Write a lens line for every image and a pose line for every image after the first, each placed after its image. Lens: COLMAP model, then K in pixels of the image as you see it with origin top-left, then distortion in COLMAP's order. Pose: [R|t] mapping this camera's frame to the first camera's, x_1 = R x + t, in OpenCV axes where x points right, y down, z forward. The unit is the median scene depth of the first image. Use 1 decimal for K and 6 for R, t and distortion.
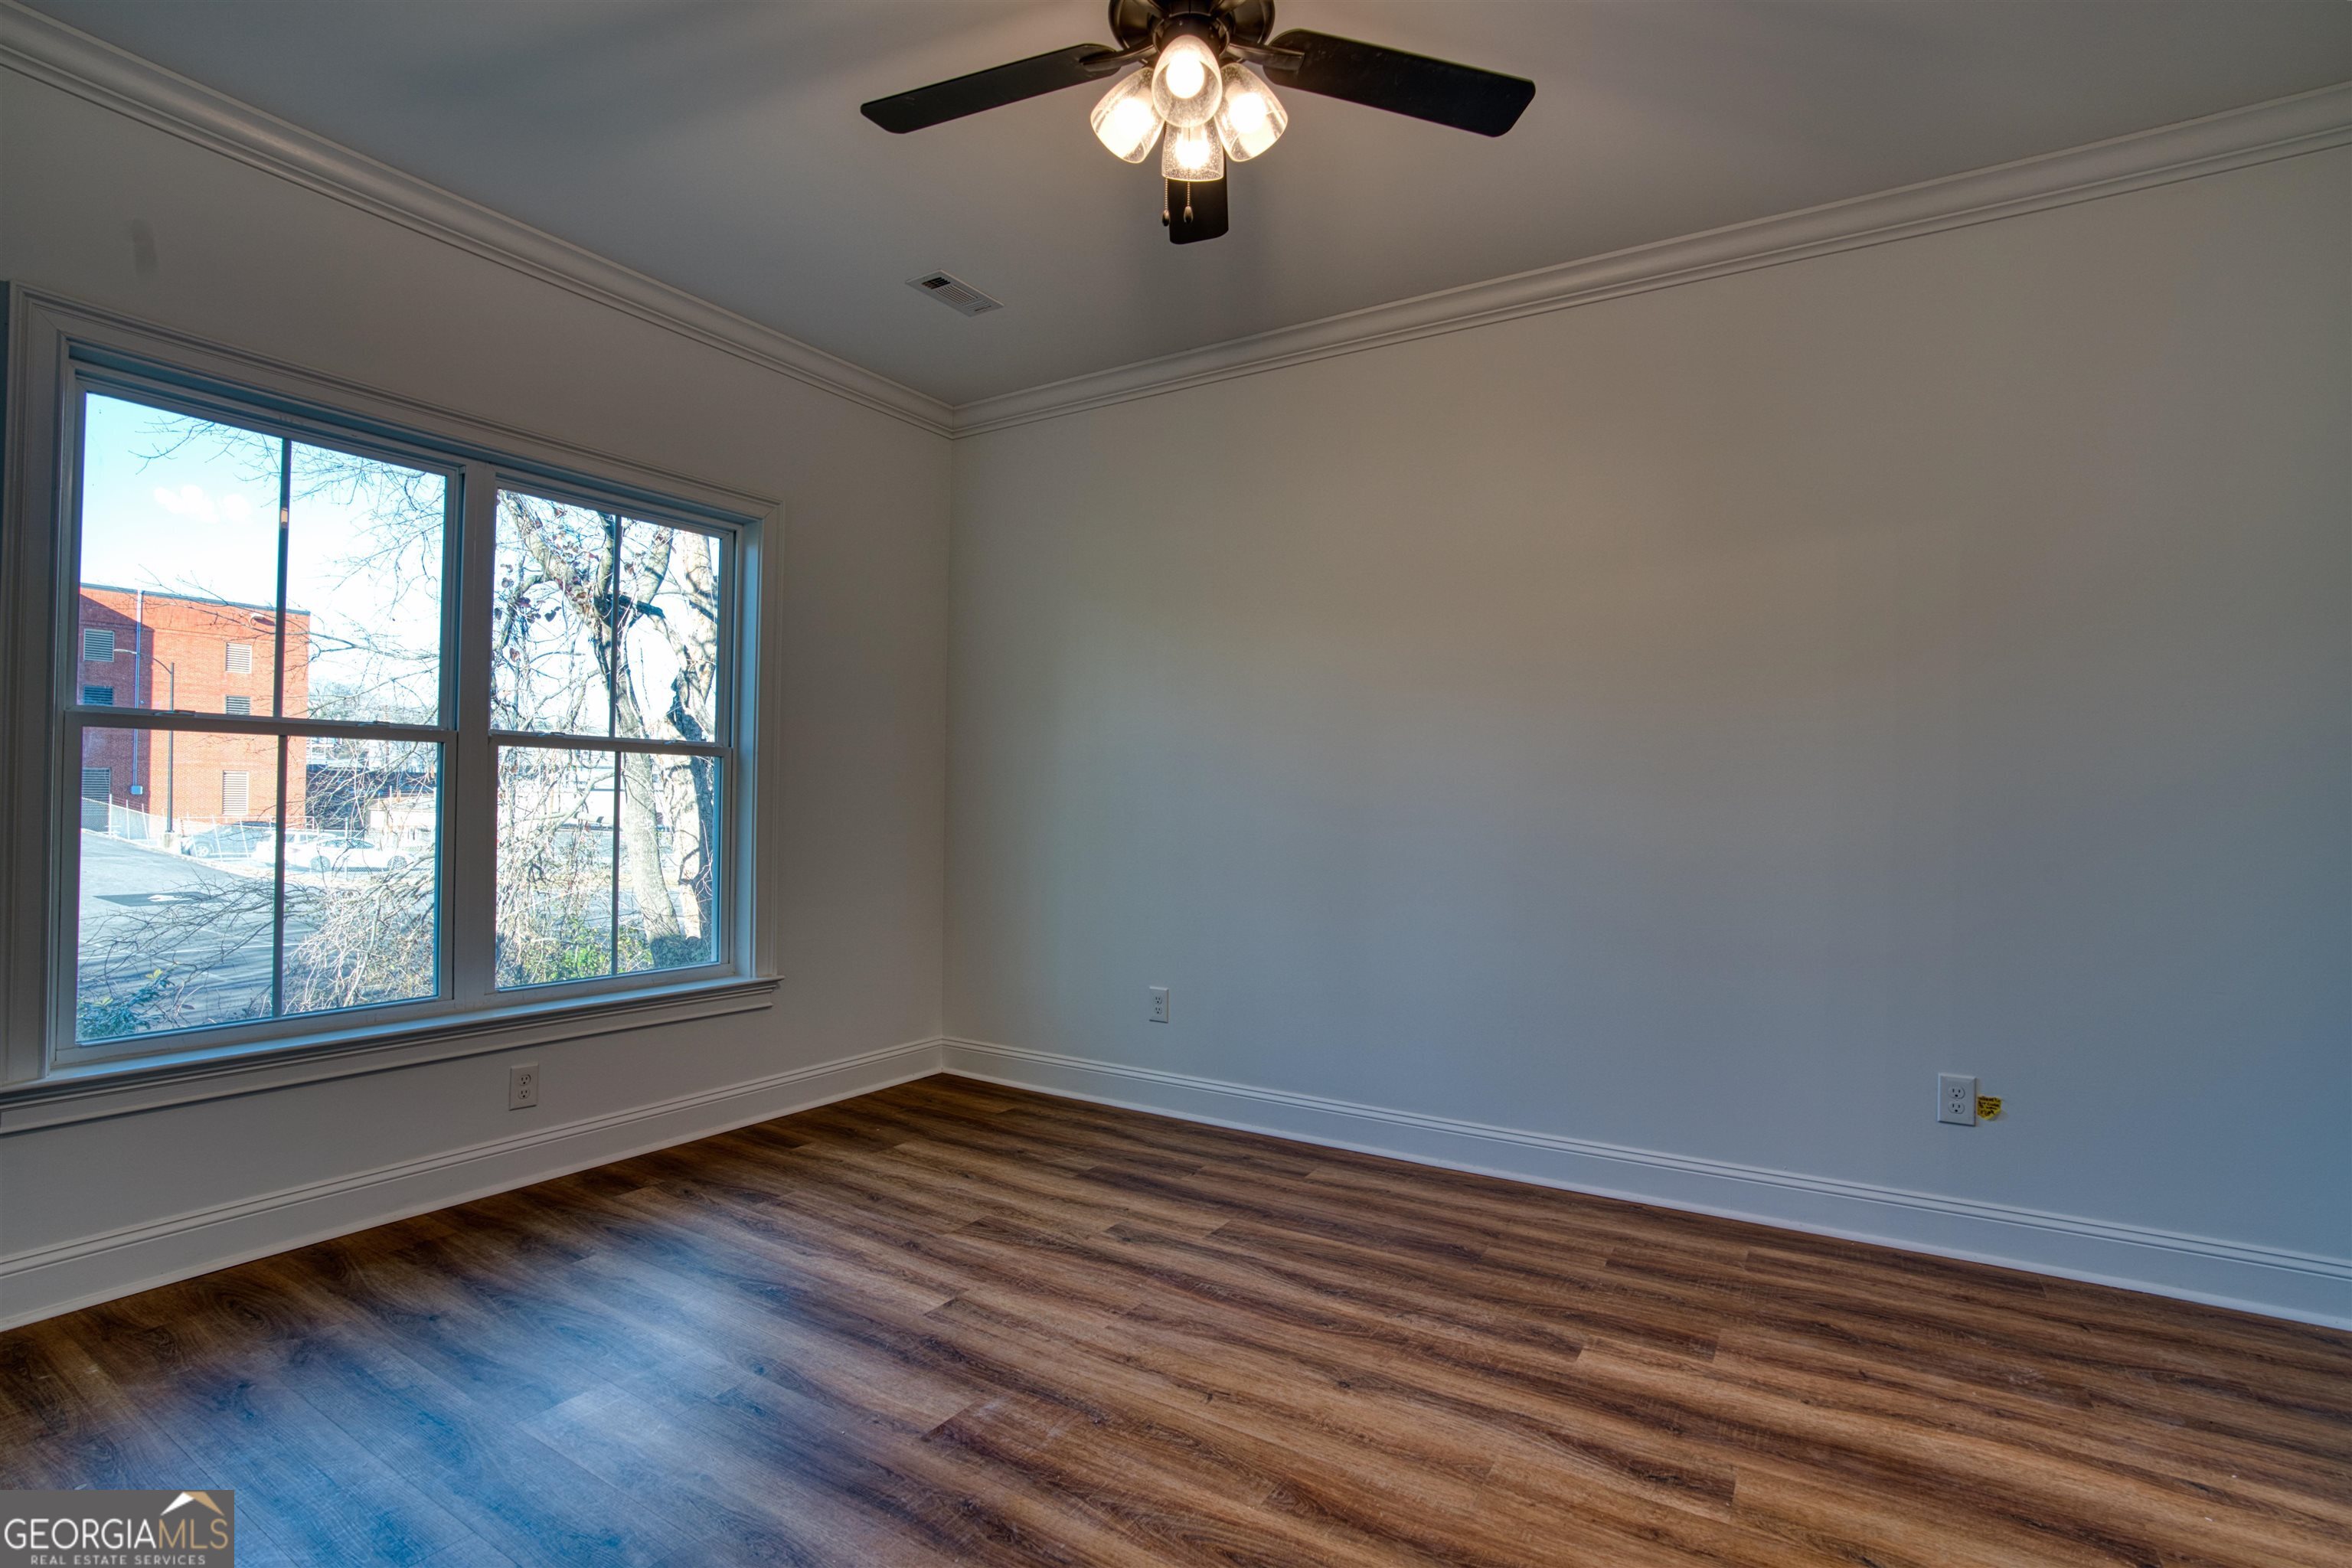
lens RADIAL K [[1090.1, 0, 1177.6], [0, 1090.1, 790.0], [0, 0, 1]] dist [-0.078488, 0.029548]
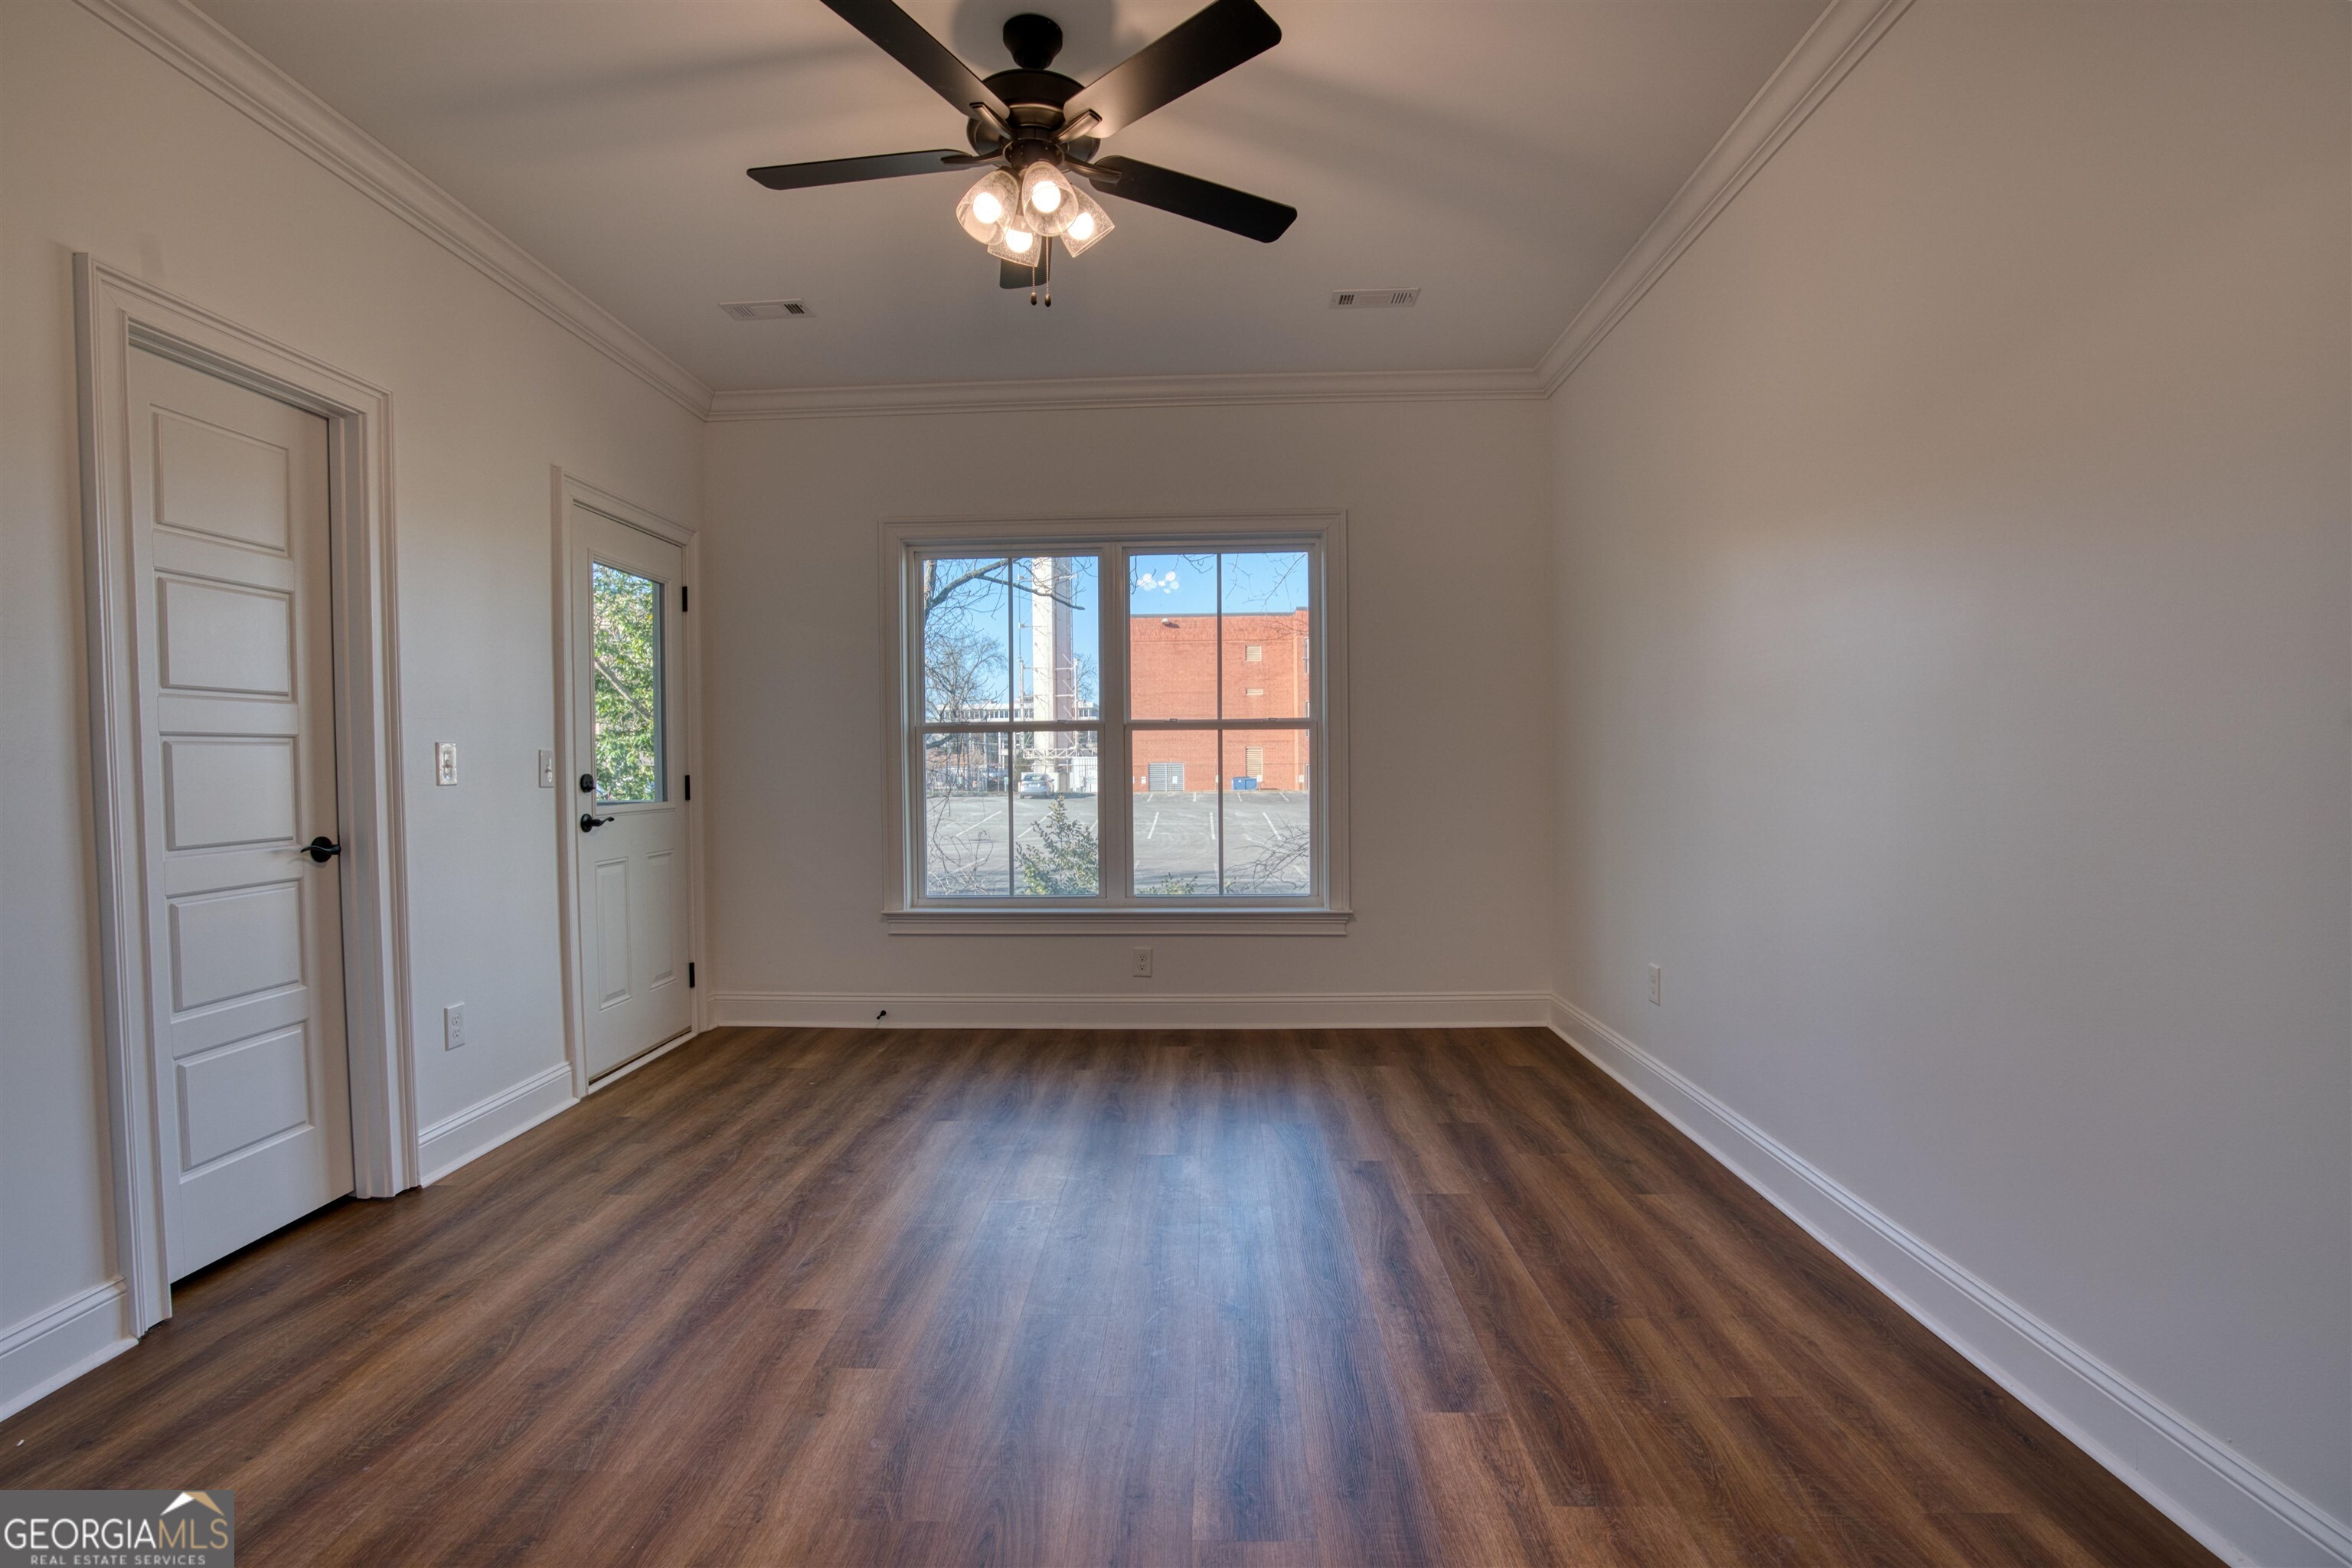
lens RADIAL K [[1090.1, 0, 1177.6], [0, 1090.1, 790.0], [0, 0, 1]] dist [-0.078488, 0.029548]
pose [[0.500819, 0.003785, -0.865544, 0.721275], [0.028807, 0.999364, 0.021039, 0.010389], [0.865073, -0.035470, 0.500391, 0.295215]]
